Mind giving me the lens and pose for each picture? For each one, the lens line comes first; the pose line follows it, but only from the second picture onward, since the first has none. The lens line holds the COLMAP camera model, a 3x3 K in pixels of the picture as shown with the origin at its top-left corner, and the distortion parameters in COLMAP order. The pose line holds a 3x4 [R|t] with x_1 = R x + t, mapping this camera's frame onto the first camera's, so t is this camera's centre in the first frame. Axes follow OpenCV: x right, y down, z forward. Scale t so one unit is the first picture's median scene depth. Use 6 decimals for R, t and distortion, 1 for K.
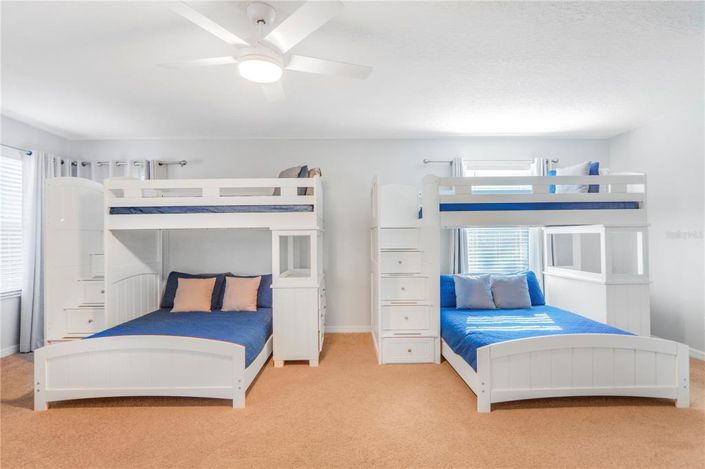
lens RADIAL K [[377.9, 0, 352.5], [0, 377.9, 234.5], [0, 0, 1]] dist [-0.024058, 0.018488]
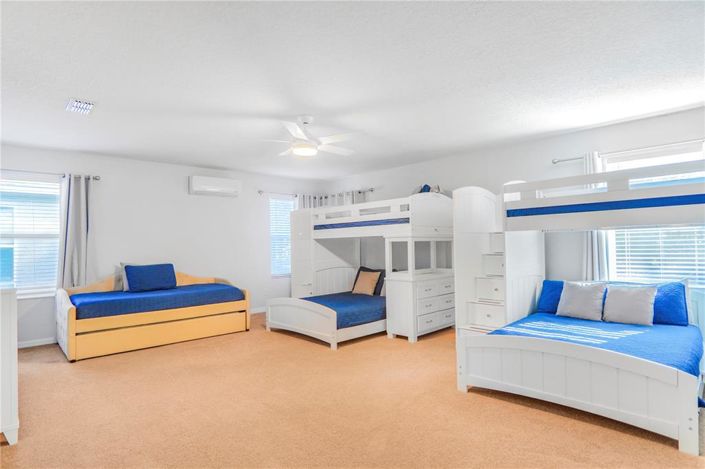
lens RADIAL K [[383.9, 0, 353.1], [0, 383.9, 237.2], [0, 0, 1]] dist [-0.037549, 0.018454]
pose [[0.687069, -0.017625, -0.726378, 0.666240], [0.016654, 0.999825, -0.008507, -0.003499], [0.726401, -0.006253, 0.687243, -0.044341]]
